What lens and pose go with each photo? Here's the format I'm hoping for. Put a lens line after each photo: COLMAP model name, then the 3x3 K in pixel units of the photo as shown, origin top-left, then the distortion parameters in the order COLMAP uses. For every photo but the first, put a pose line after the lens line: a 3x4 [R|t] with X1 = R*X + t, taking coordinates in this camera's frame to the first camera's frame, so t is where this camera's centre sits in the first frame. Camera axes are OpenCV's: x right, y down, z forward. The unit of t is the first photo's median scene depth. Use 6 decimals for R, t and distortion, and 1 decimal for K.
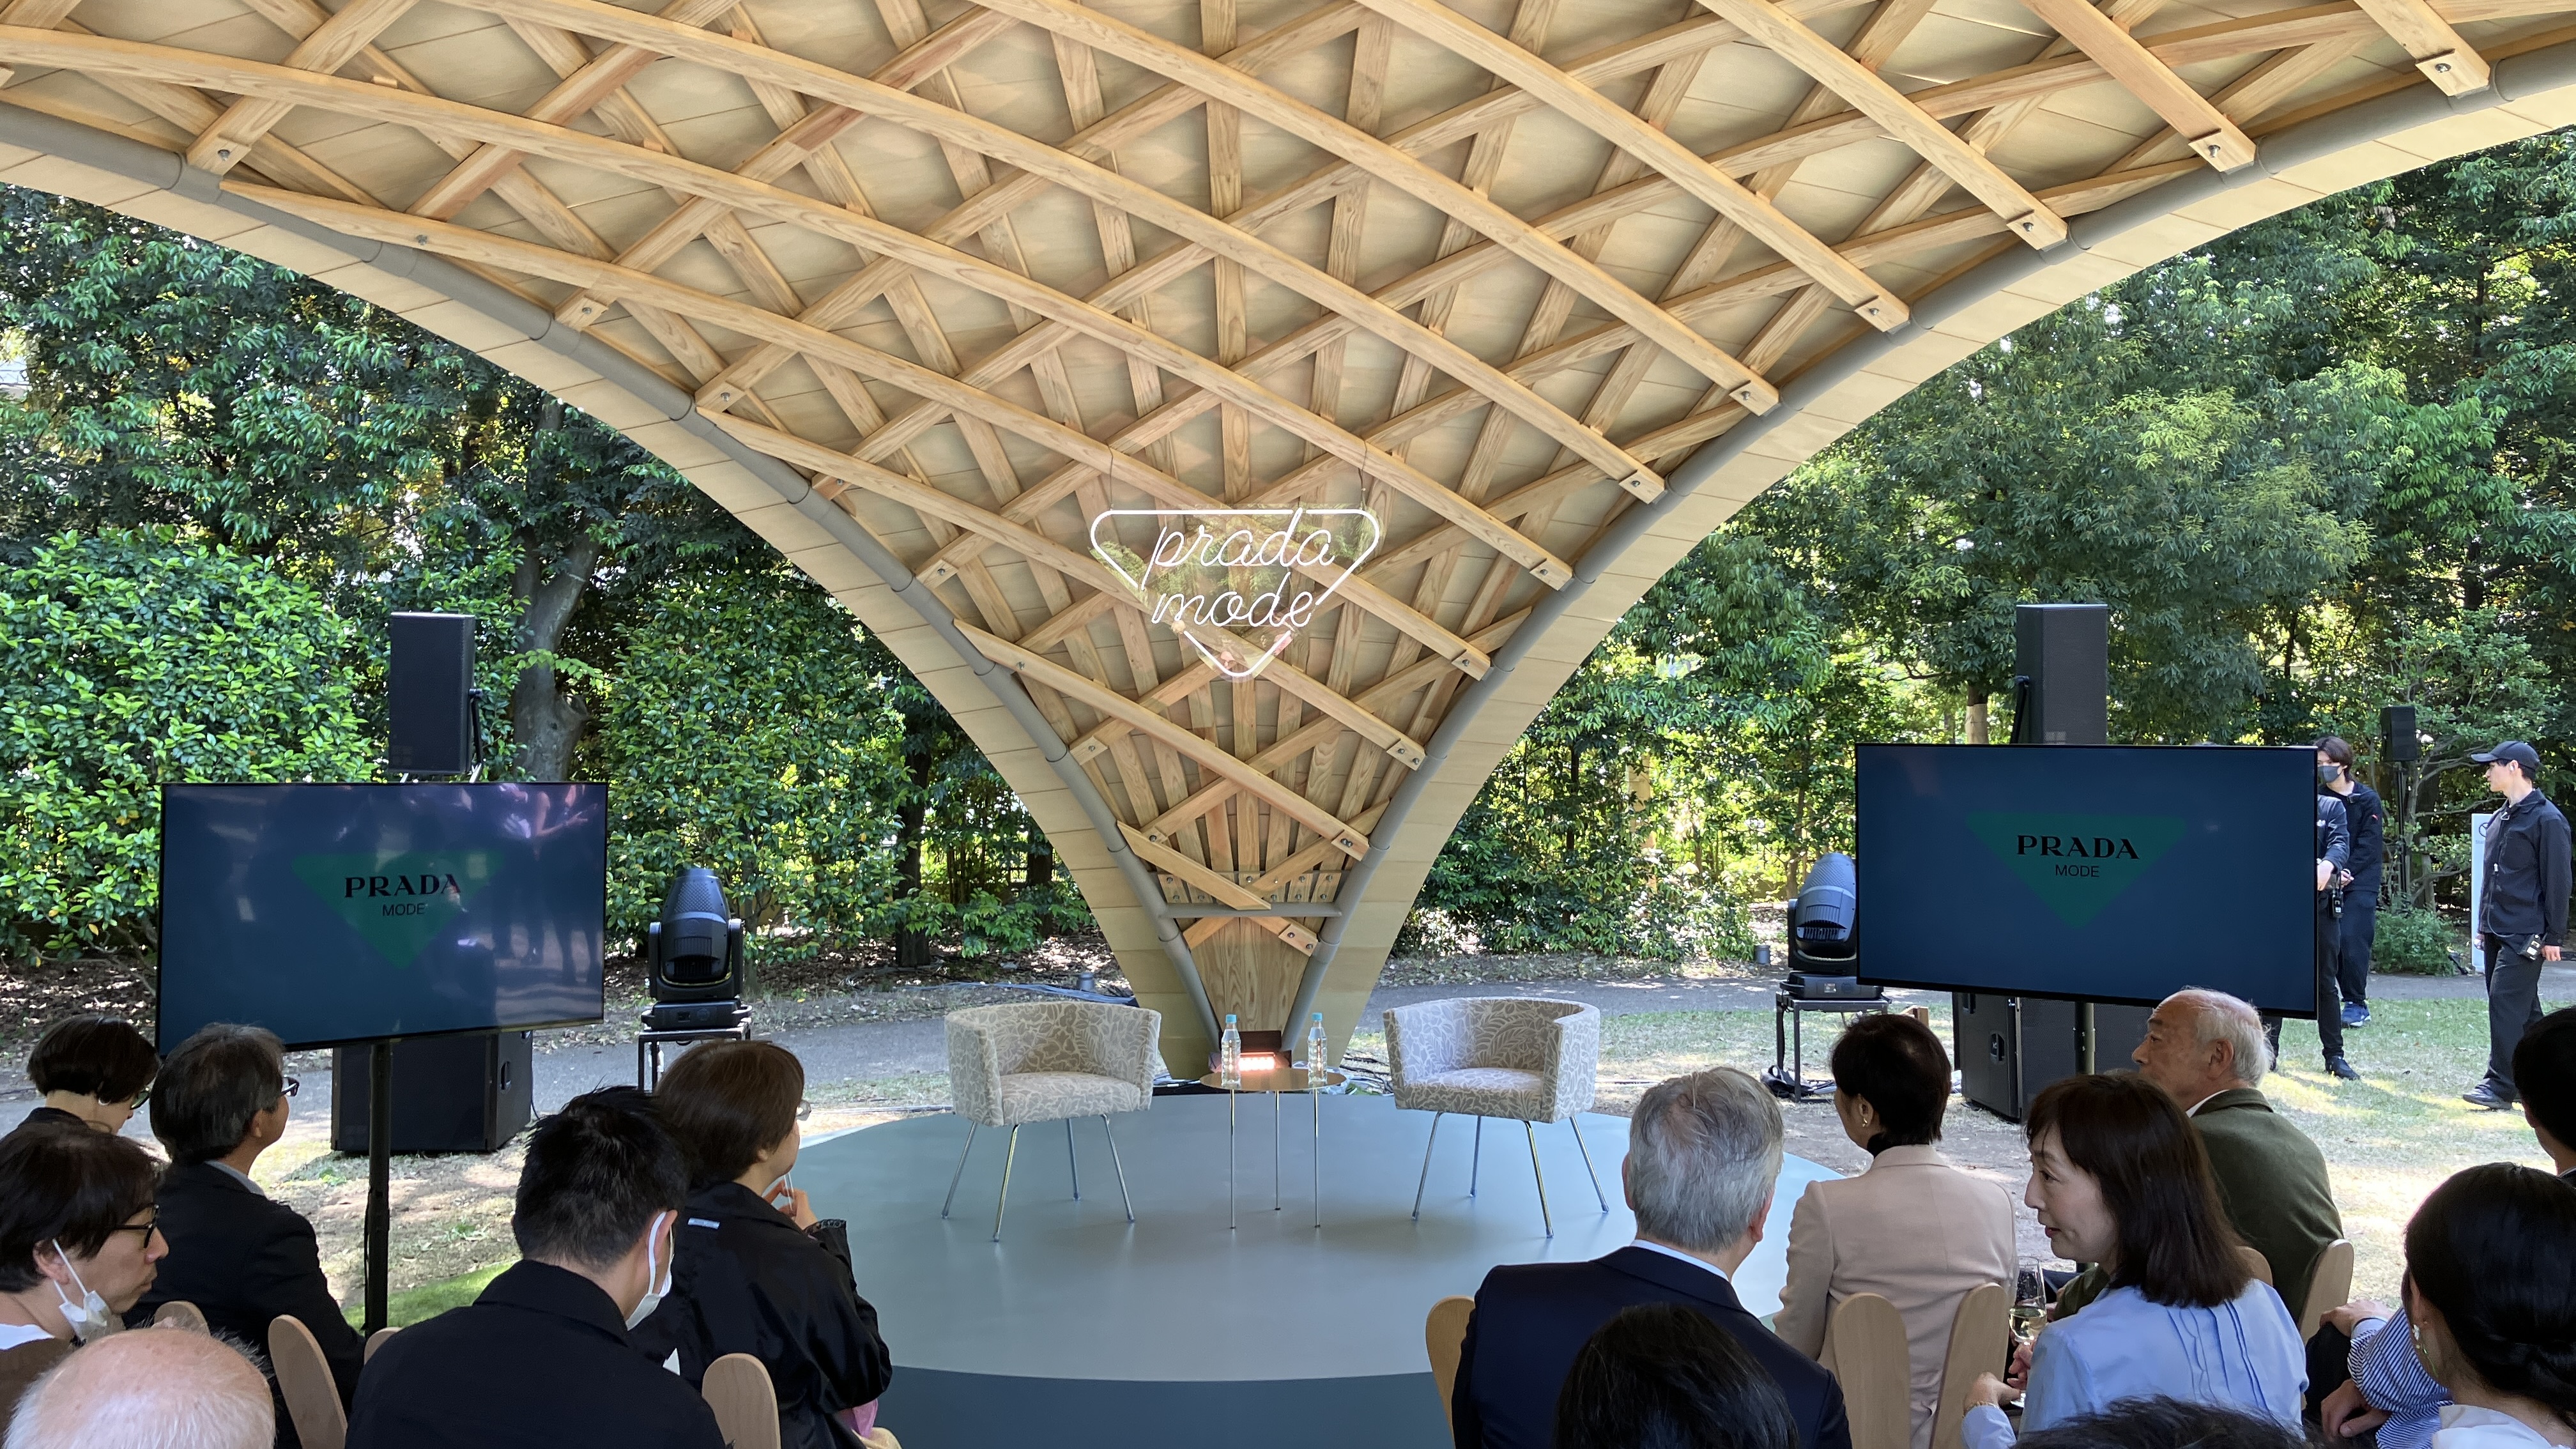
lens RADIAL K [[2118.0, 0, 1285.6], [0, 2118.0, 726.7], [0, 0, 1]] dist [0.005993, -0.000914]
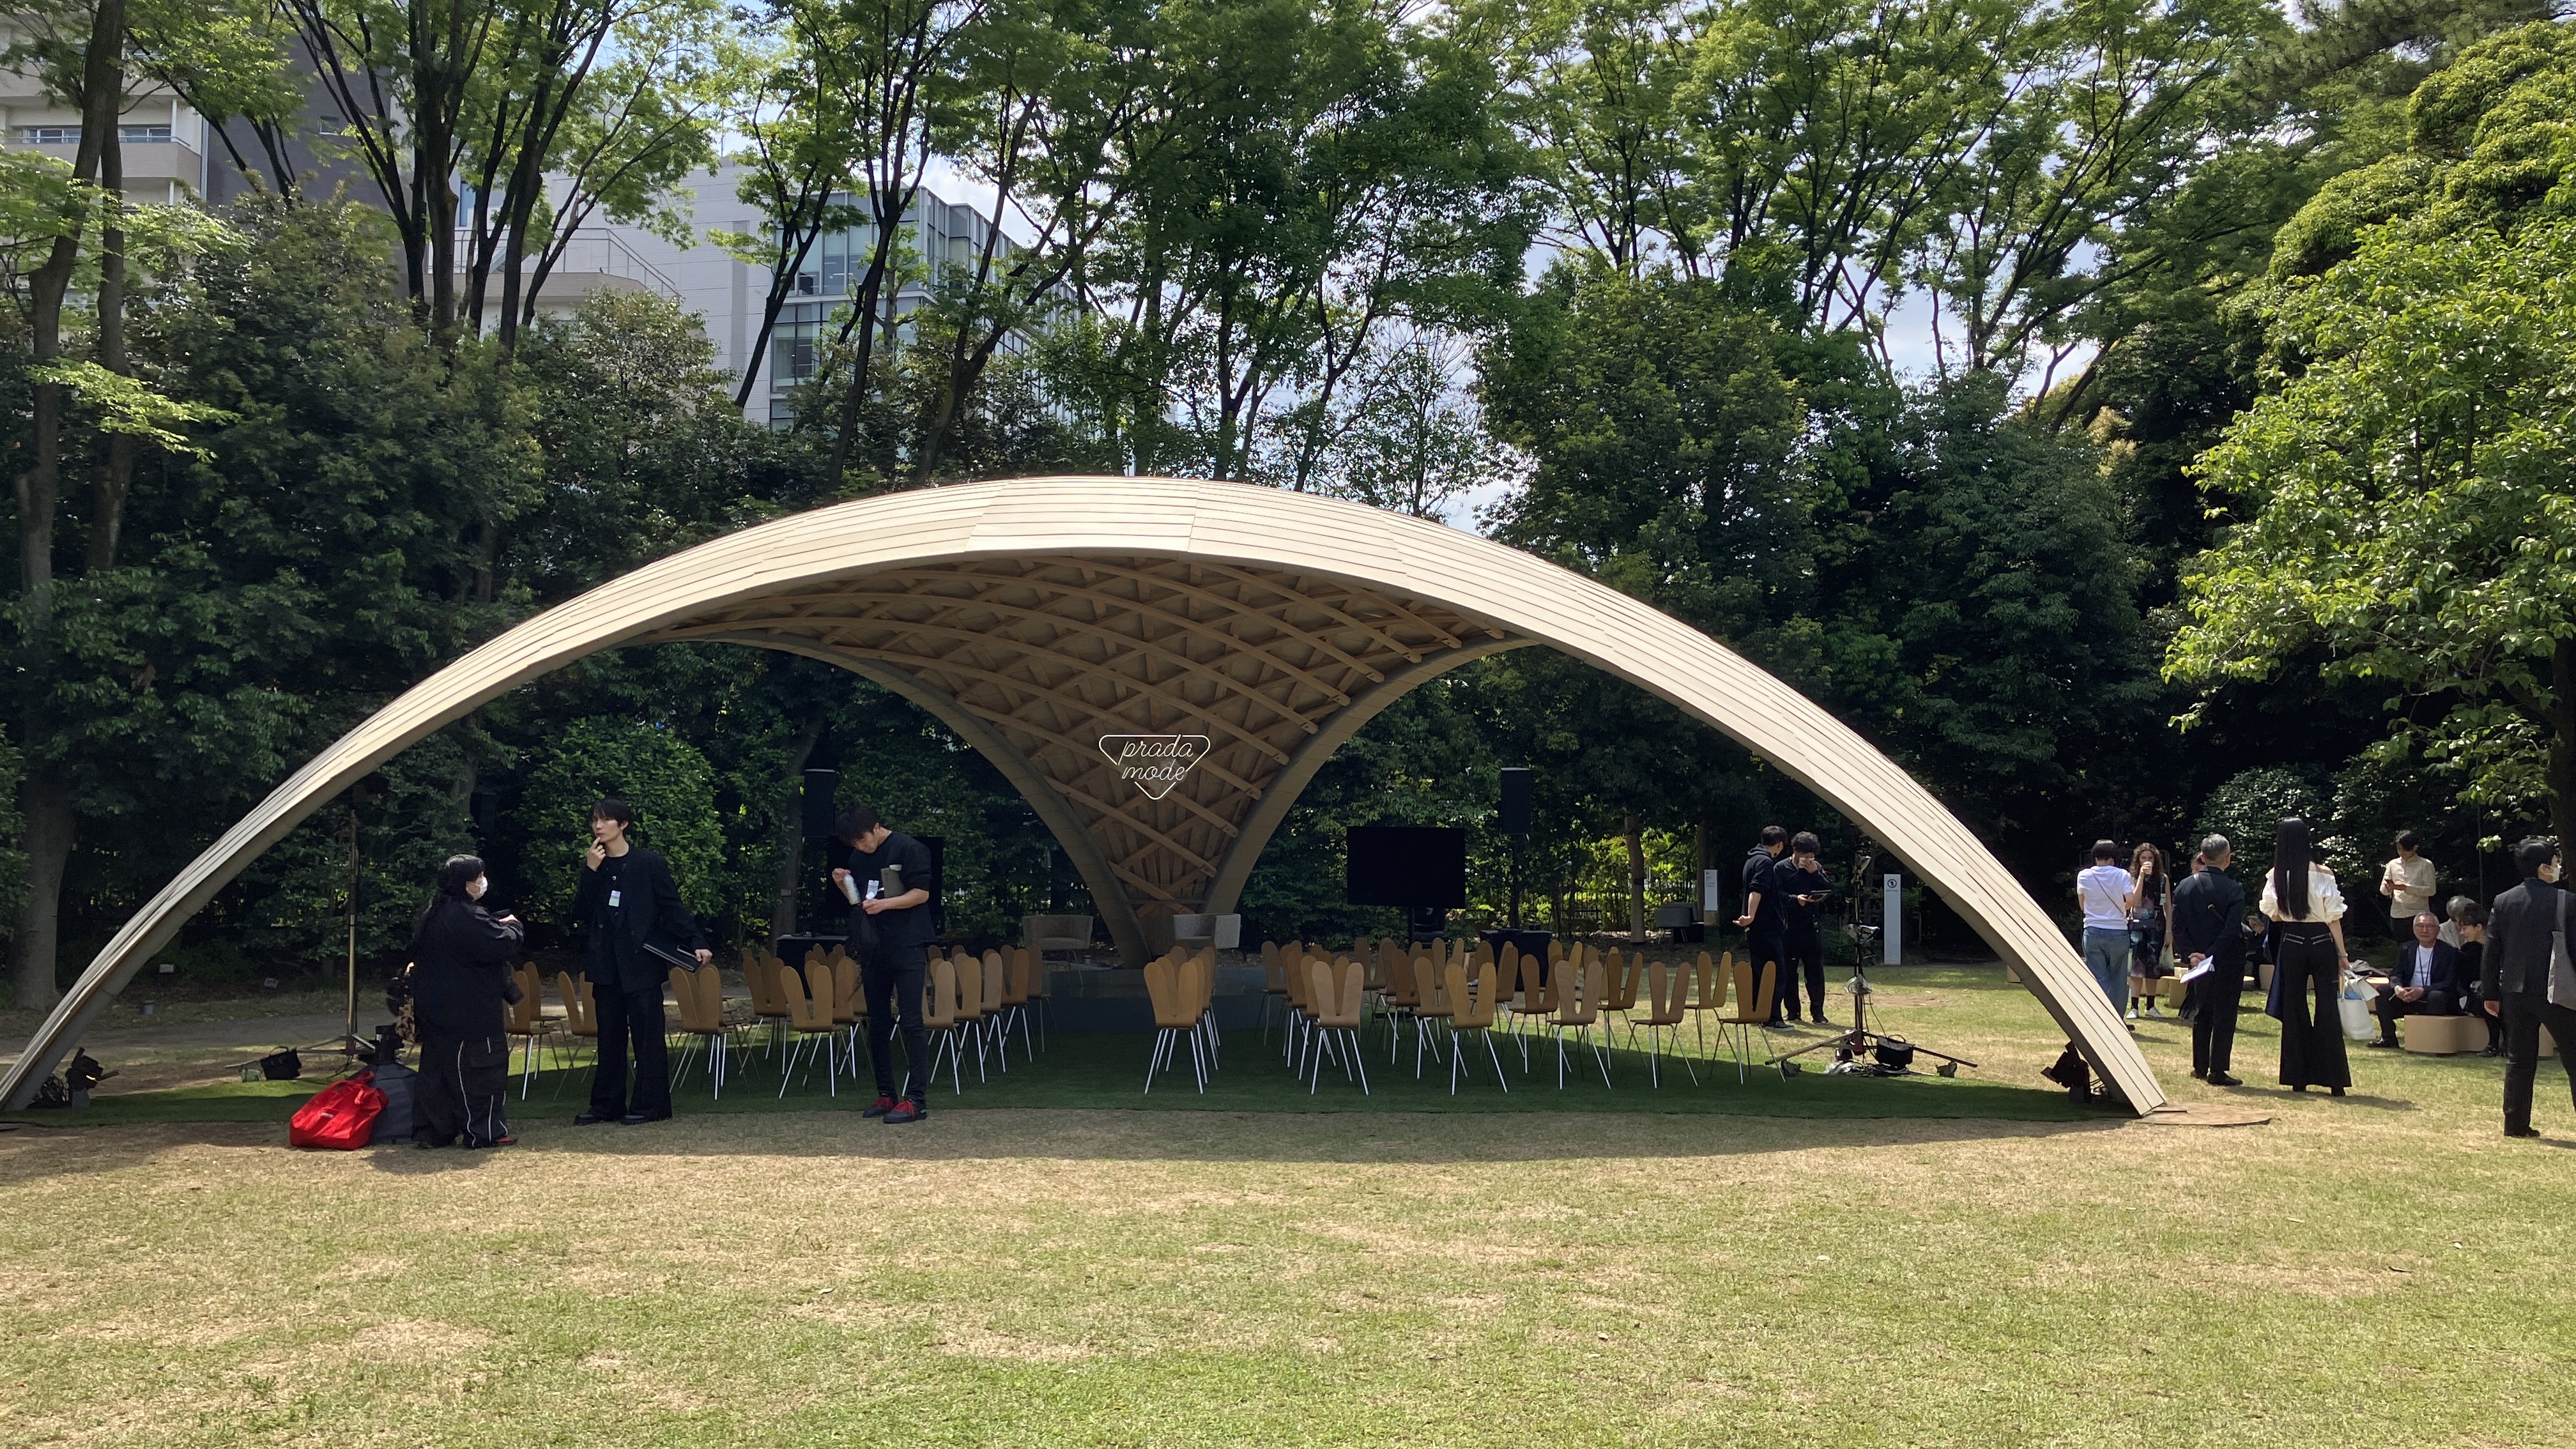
lens RADIAL K [[2118.0, 0, 1291.7], [0, 2118.0, 726.2], [0, 0, 1]] dist [0.005993, -0.000914]
pose [[0.999931, 0.005845, 0.010201, 0.116852], [-0.005399, 0.999051, -0.043215, -0.002660], [-0.010444, 0.043157, 0.999014, -1.587361]]
